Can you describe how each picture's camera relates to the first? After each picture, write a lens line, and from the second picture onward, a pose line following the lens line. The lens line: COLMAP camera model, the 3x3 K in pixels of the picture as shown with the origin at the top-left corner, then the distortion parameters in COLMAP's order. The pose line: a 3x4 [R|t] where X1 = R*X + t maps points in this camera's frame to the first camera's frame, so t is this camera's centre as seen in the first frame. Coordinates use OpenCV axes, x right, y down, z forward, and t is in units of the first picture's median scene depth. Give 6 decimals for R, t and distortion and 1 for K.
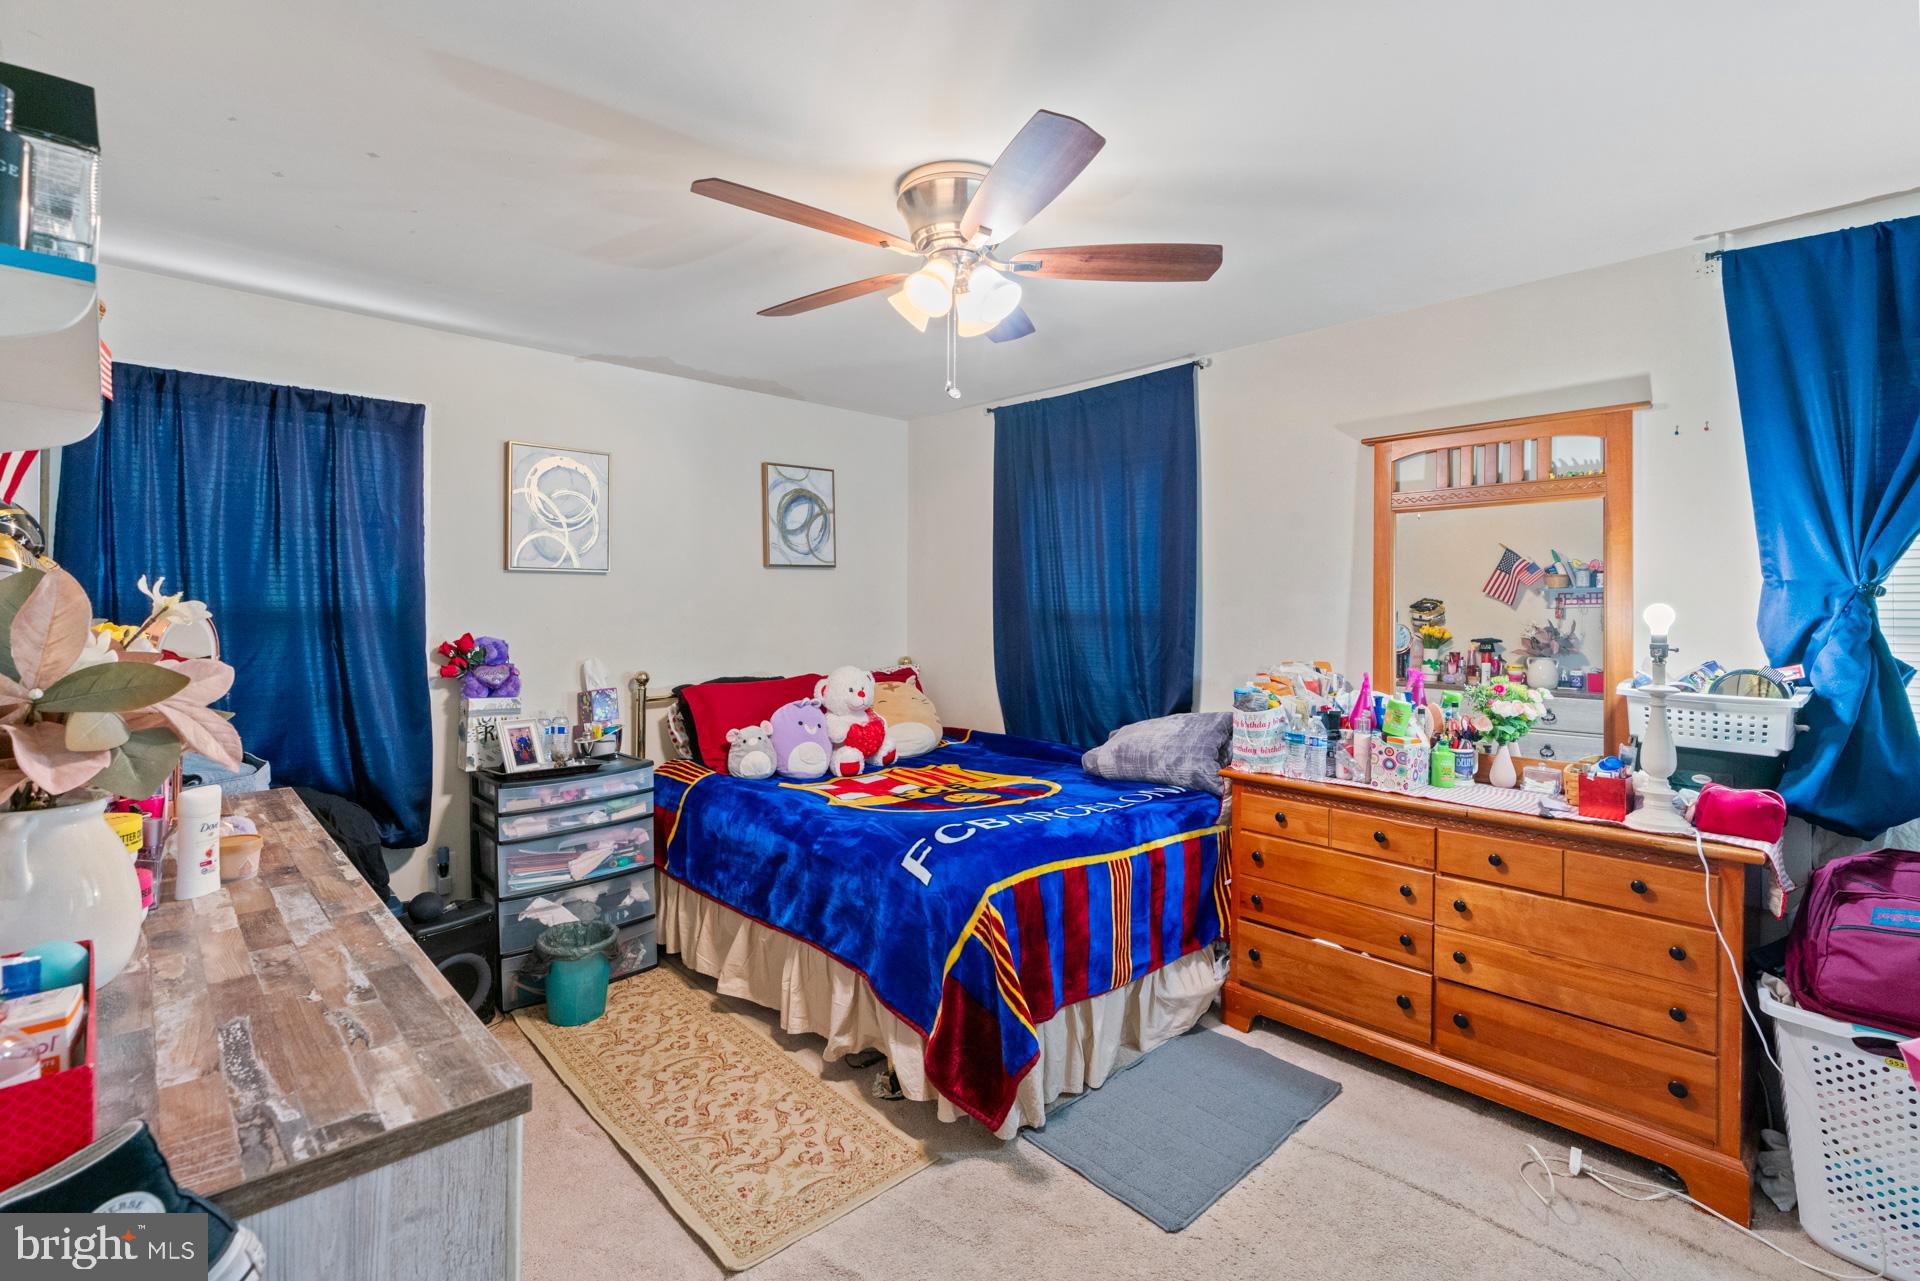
lens RADIAL K [[885.5, 0, 961.1], [0, 885.5, 594.5], [0, 0, 1]] dist [-0.014619, 0.007759]
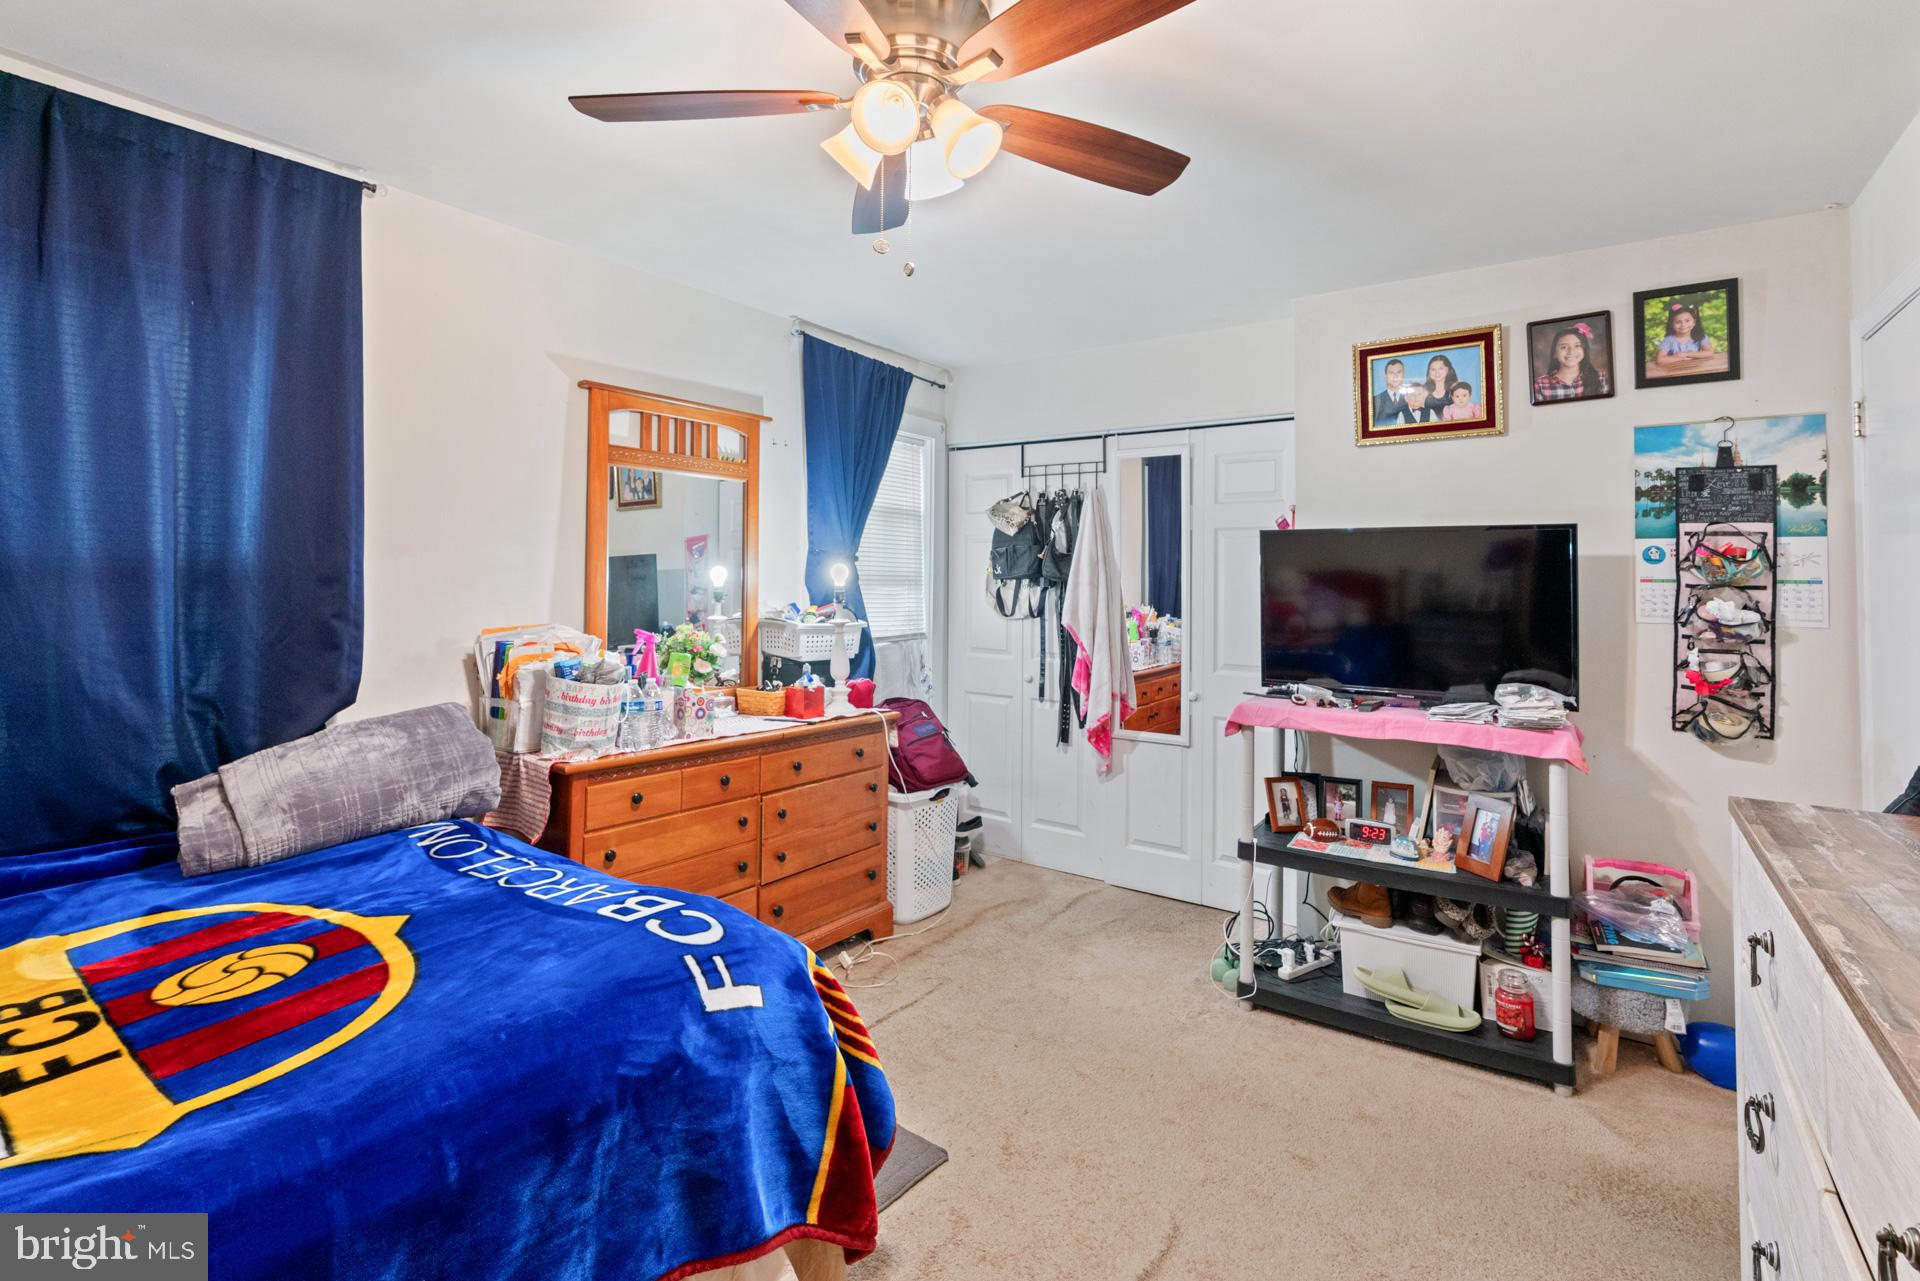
lens RADIAL K [[897.9, 0, 963.4], [0, 897.9, 569.6], [0, 0, 1]] dist [-0.009764, 0.000183]
pose [[-0.194400, 0.013028, 0.980836, -0.534041], [-0.018676, 0.999681, -0.016980, 0.030309], [-0.980745, -0.021619, -0.194094, 0.786903]]
